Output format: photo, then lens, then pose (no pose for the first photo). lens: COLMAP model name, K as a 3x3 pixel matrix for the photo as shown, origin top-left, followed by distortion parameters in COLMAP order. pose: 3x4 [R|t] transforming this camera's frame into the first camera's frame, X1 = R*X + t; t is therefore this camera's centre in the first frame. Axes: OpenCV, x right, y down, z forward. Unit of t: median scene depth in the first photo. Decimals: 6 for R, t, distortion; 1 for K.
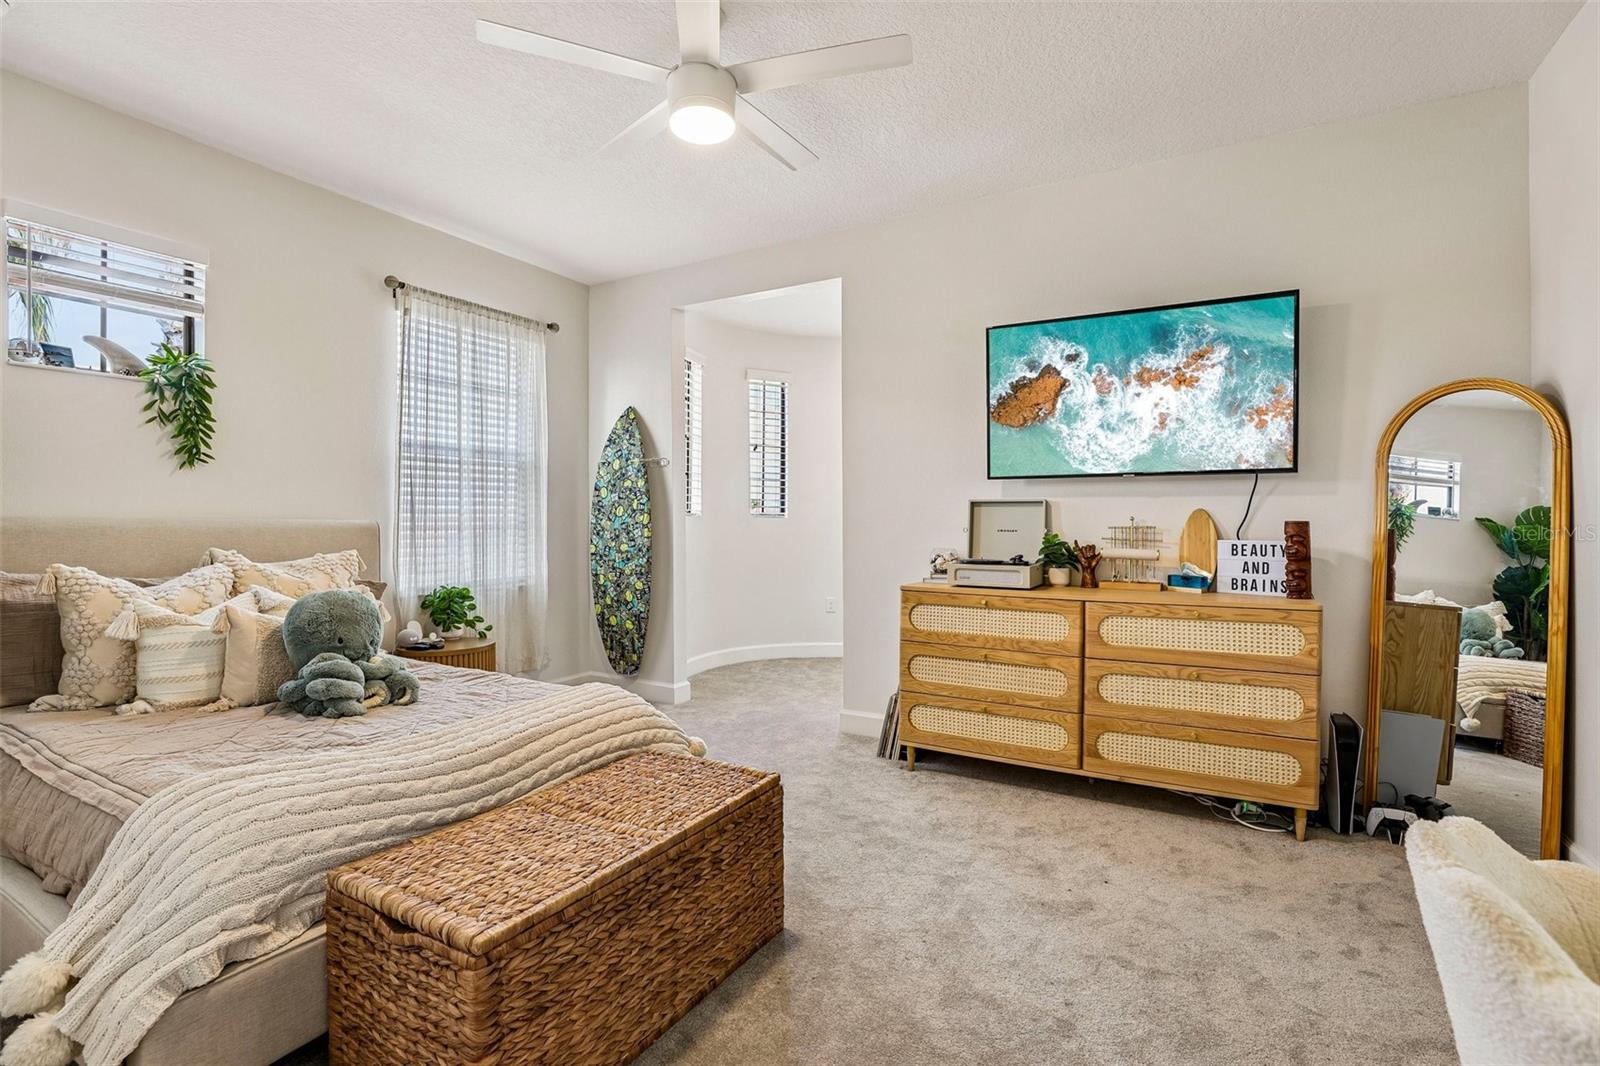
lens RADIAL K [[731.7, 0, 800.0], [0, 731.7, 533.0], [0, 0, 1]] dist [-0.040413, -0.000087]
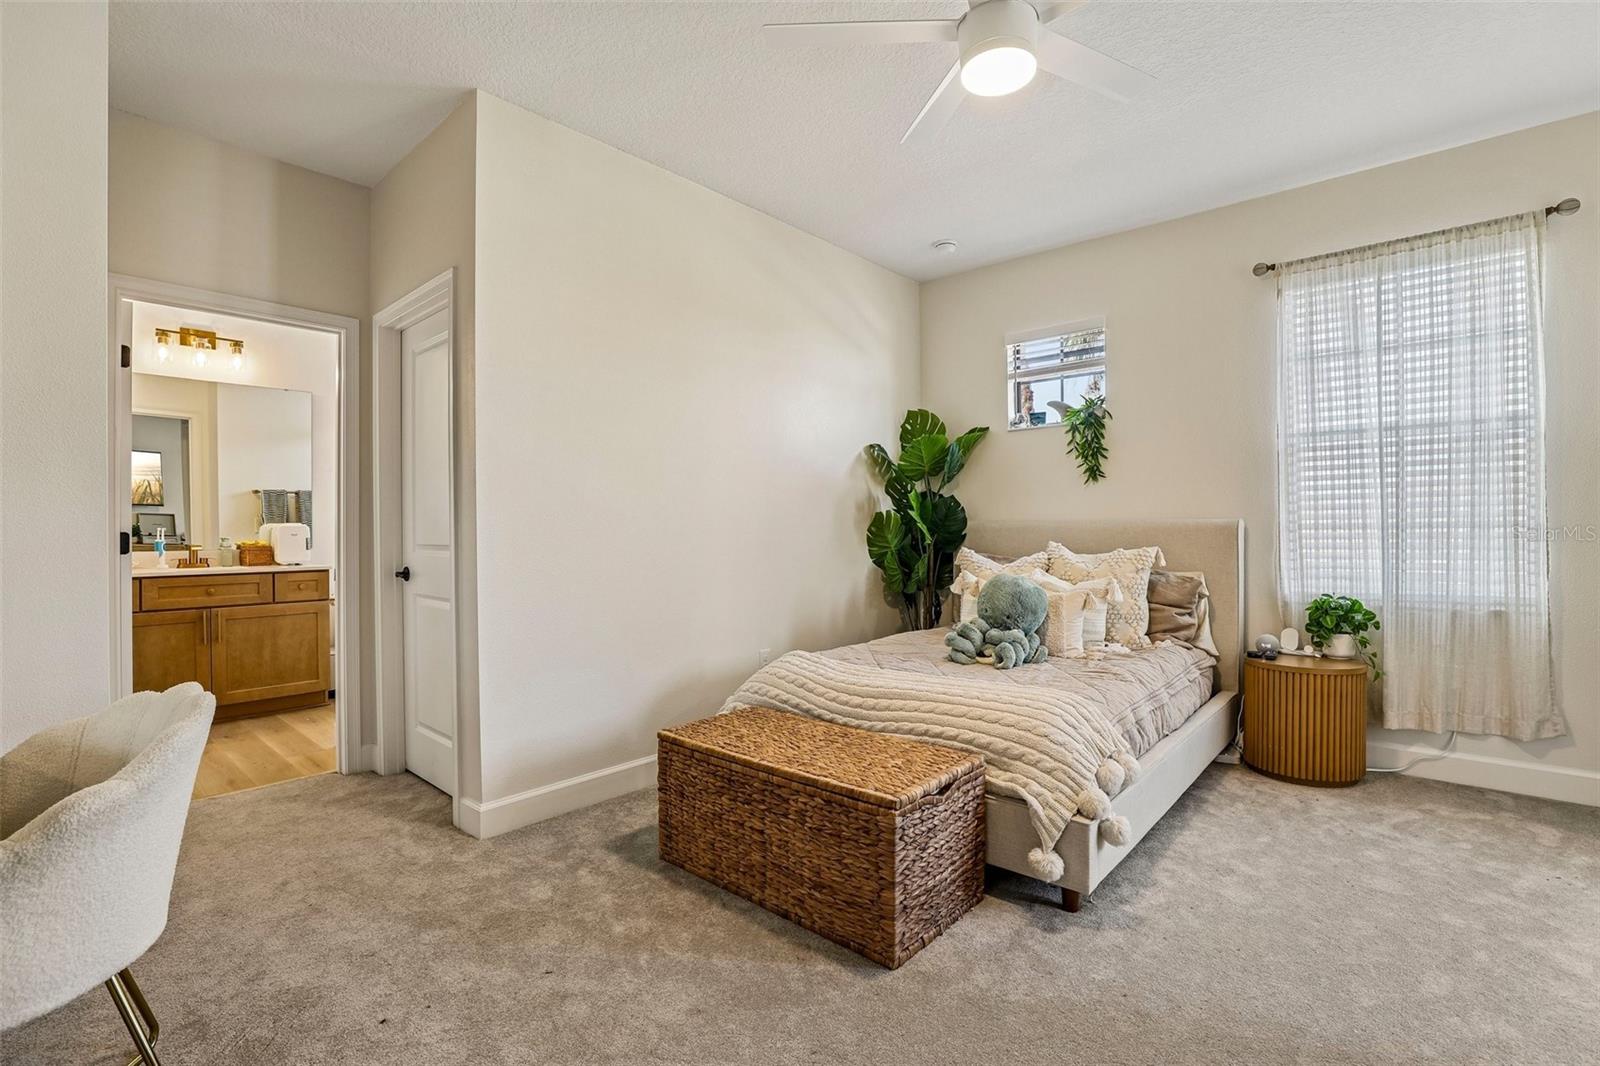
lens RADIAL K [[731.7, 0, 800.0], [0, 731.7, 533.0], [0, 0, 1]] dist [-0.040413, -0.000087]
pose [[-0.202951, 0.006719, -0.979166, 0.653266], [-0.003460, 0.999965, 0.007579, -0.004928], [0.979183, 0.004926, -0.202921, 0.792347]]
